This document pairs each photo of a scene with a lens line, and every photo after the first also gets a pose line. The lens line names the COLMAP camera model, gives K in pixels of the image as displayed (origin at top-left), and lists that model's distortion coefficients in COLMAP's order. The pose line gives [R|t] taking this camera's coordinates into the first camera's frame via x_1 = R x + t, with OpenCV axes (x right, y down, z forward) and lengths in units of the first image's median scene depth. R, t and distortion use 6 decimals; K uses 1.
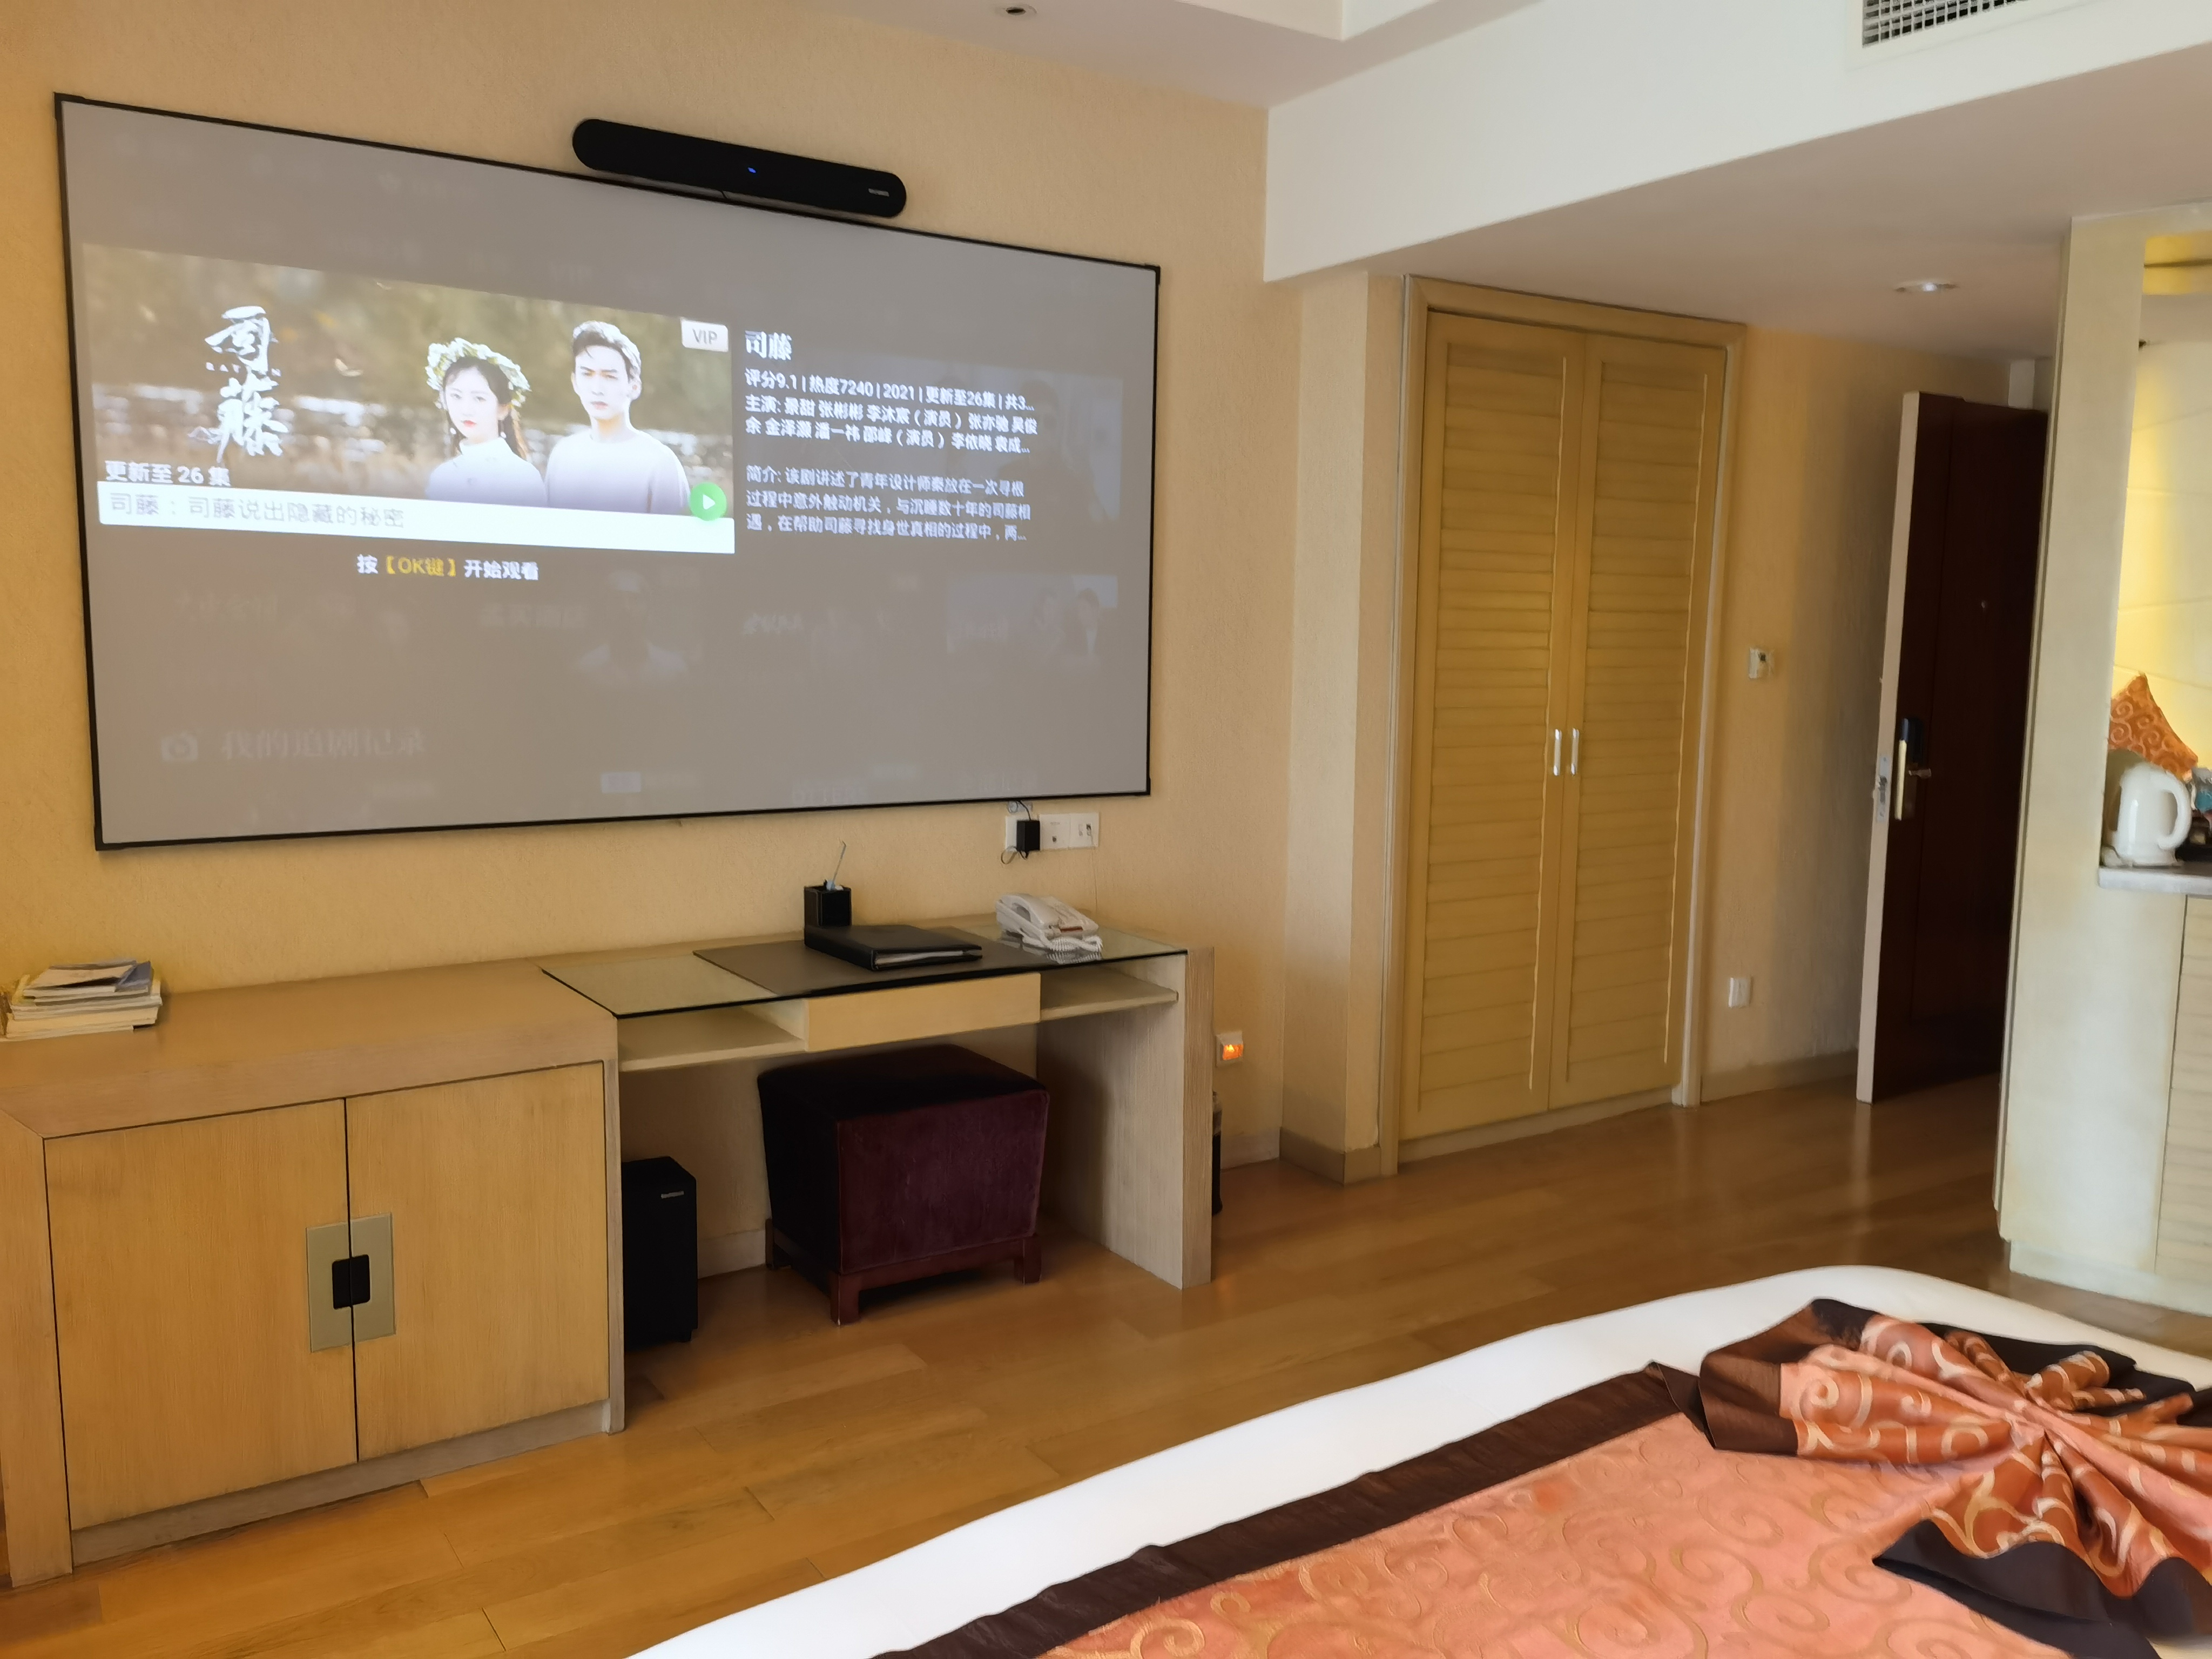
lens RADIAL K [[1739.6, 0, 1106.0], [0, 1739.6, 829.5], [0, 0, 1]] dist [0.078073, -0.003430]
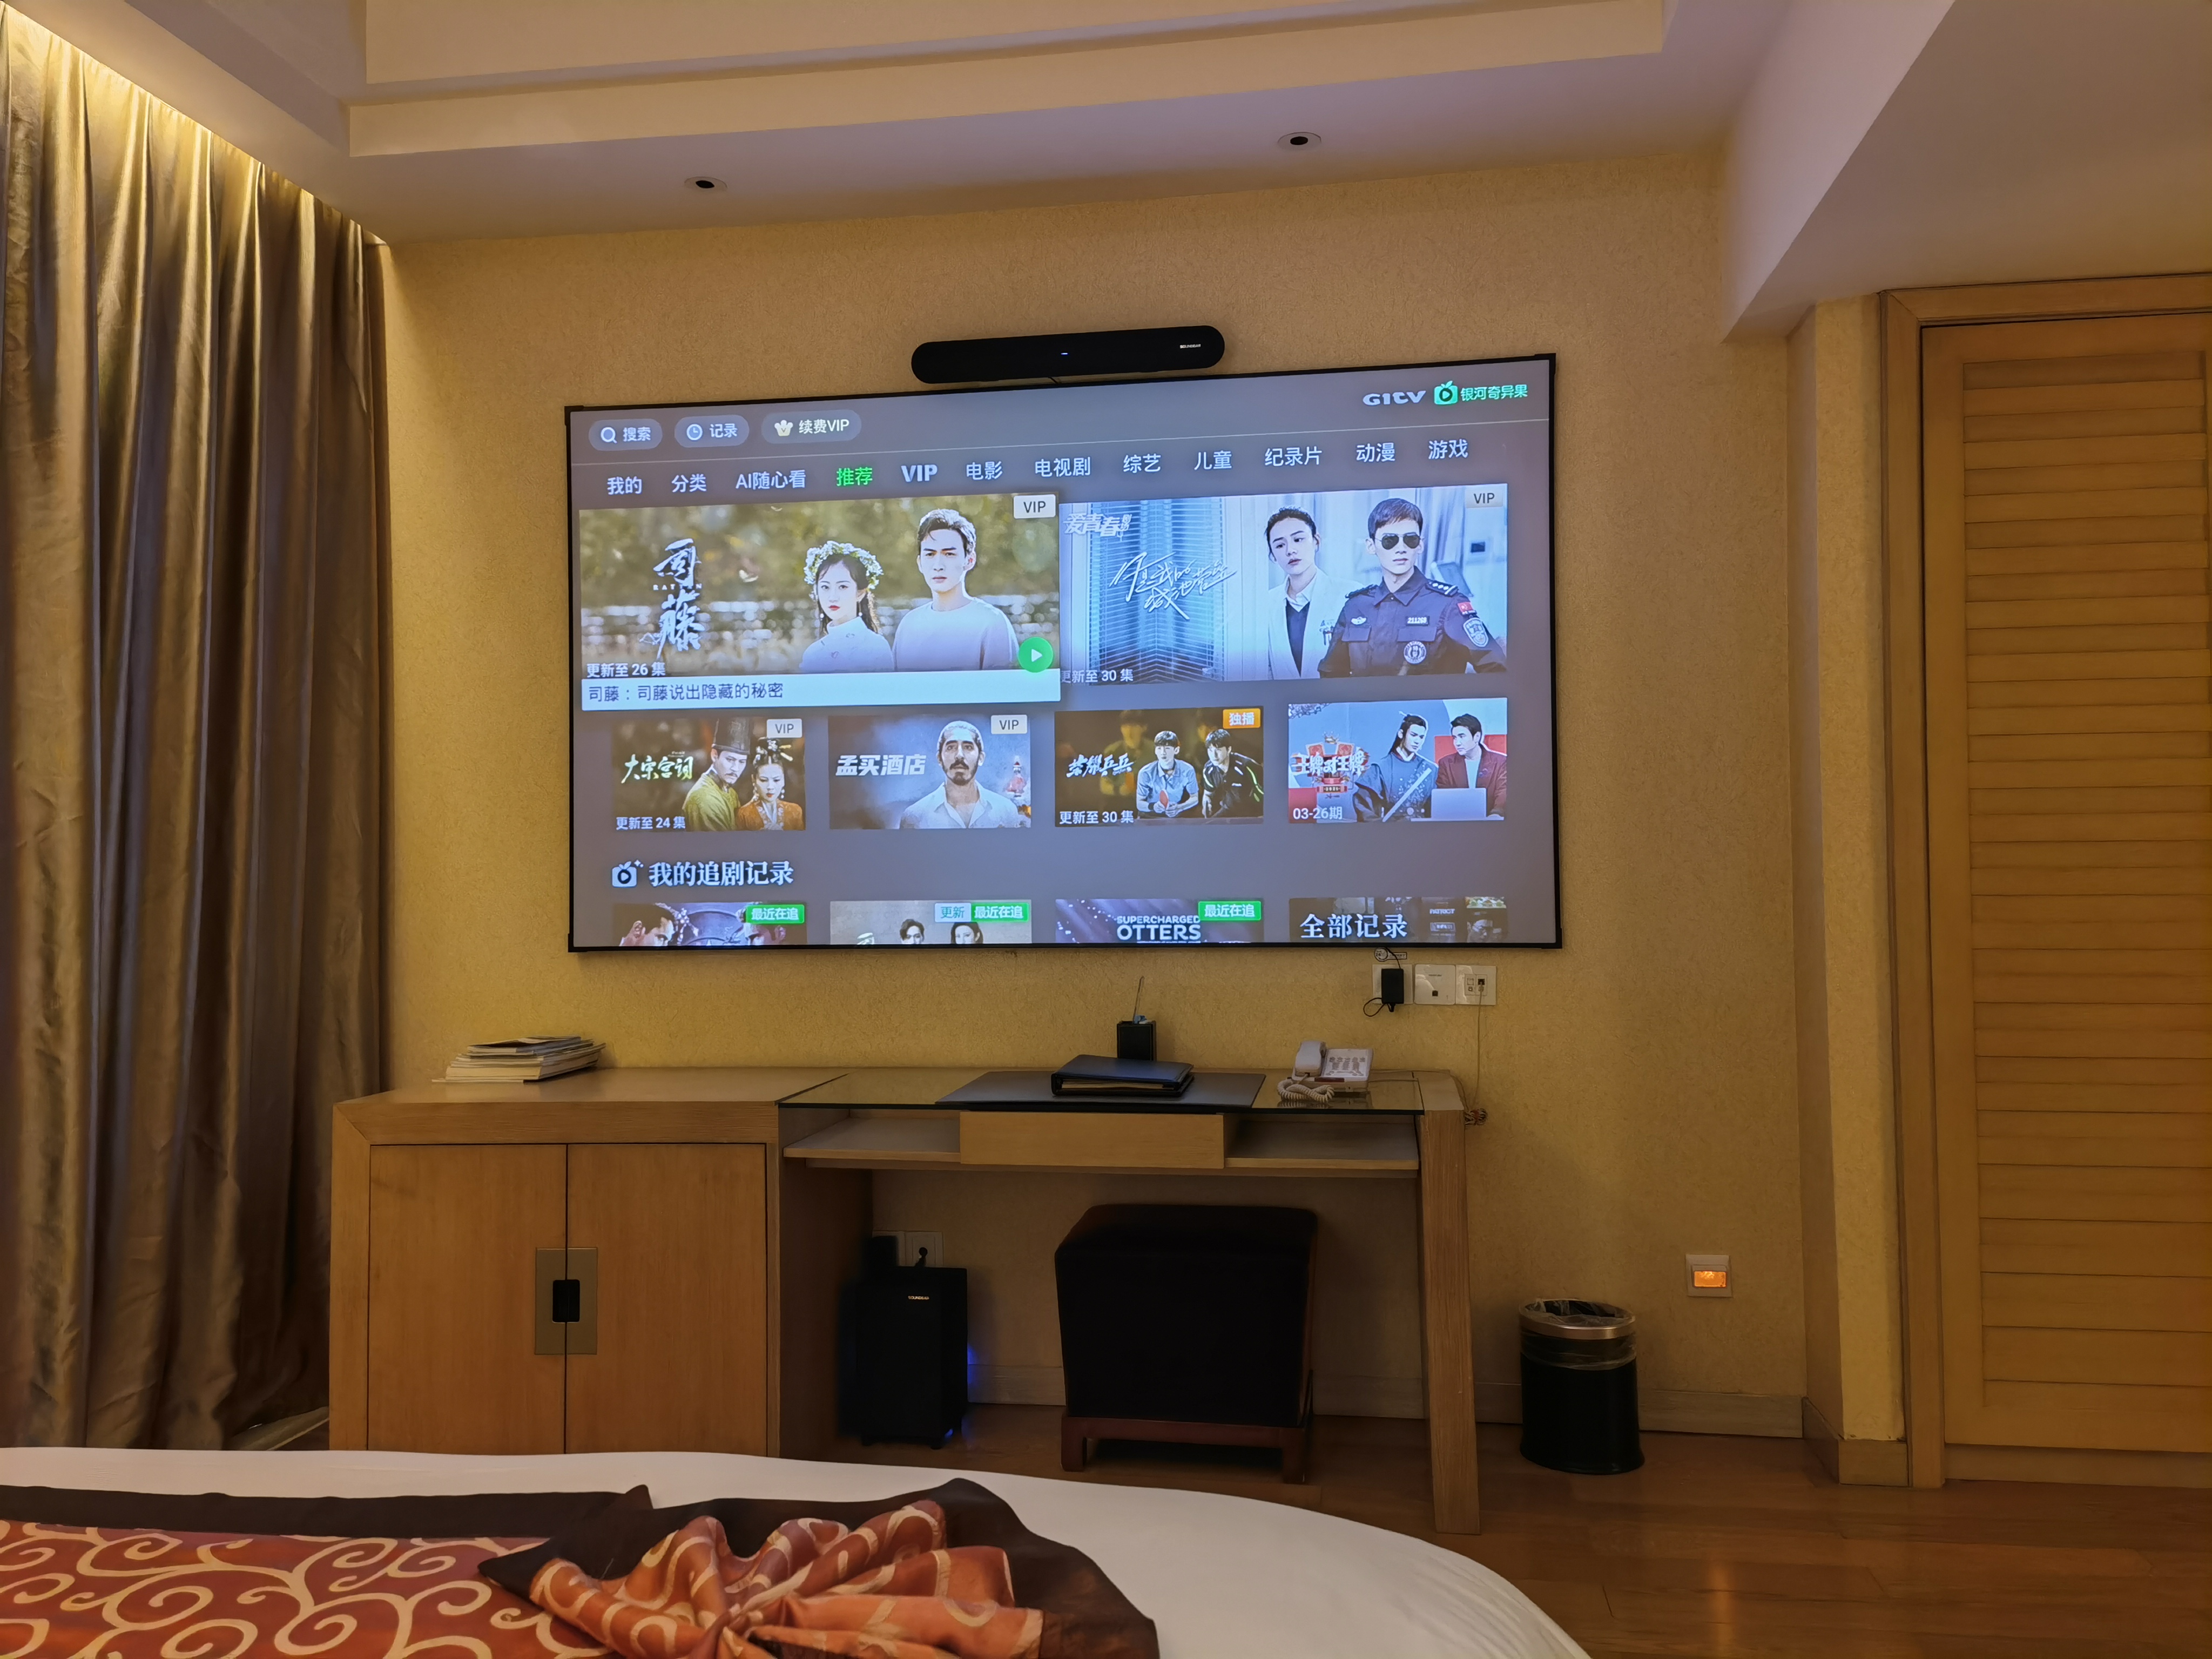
lens RADIAL K [[1744.3, 0, 1106.0], [0, 1744.3, 829.5], [0, 0, 1]] dist [0.061474, 0.005430]
pose [[0.737798, -0.037906, -0.673957, 0.574318], [-0.058964, 0.990987, -0.120286, 0.050883], [0.672442, 0.128486, 0.728913, 0.282756]]
